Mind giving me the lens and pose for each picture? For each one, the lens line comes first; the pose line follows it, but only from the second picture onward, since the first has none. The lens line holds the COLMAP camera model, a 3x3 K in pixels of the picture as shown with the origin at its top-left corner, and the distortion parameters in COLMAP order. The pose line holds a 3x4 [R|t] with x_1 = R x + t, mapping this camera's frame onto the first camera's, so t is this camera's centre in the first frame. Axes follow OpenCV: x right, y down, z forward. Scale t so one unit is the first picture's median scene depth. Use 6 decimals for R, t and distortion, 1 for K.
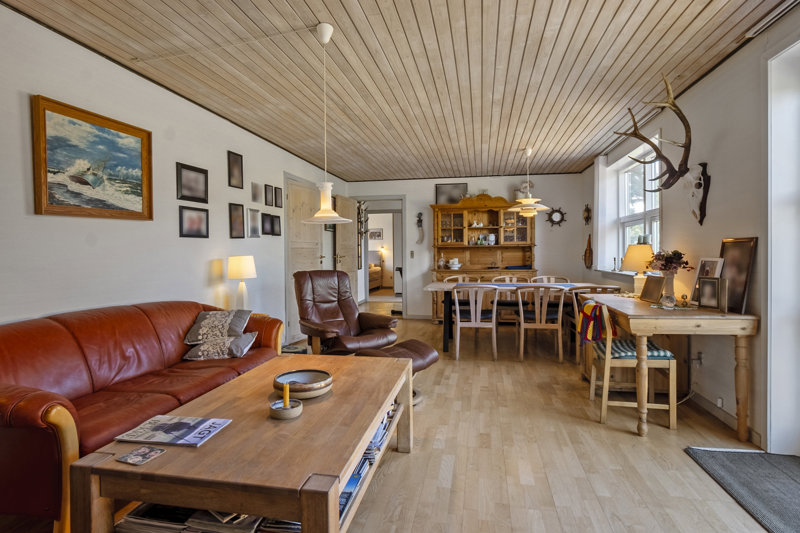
lens RADIAL K [[427.9, 0, 400.0], [0, 427.9, 266.5], [0, 0, 1]] dist [0.001884, 0.000222]
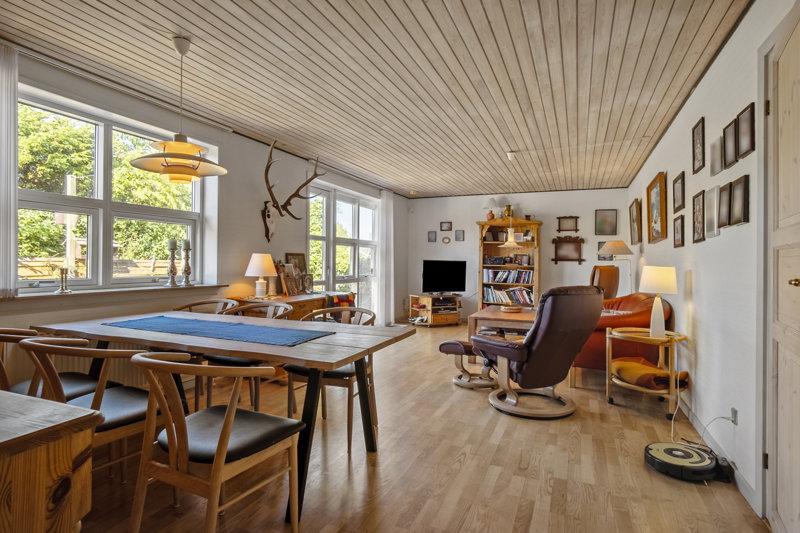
lens RADIAL K [[427.9, 0, 400.0], [0, 427.9, 266.5], [0, 0, 1]] dist [0.001884, 0.000222]
pose [[-0.978749, -0.004354, 0.205017, -0.049235], [0.004269, 0.999125, 0.041600, -0.063383], [-0.205018, 0.041591, -0.977874, 2.054001]]
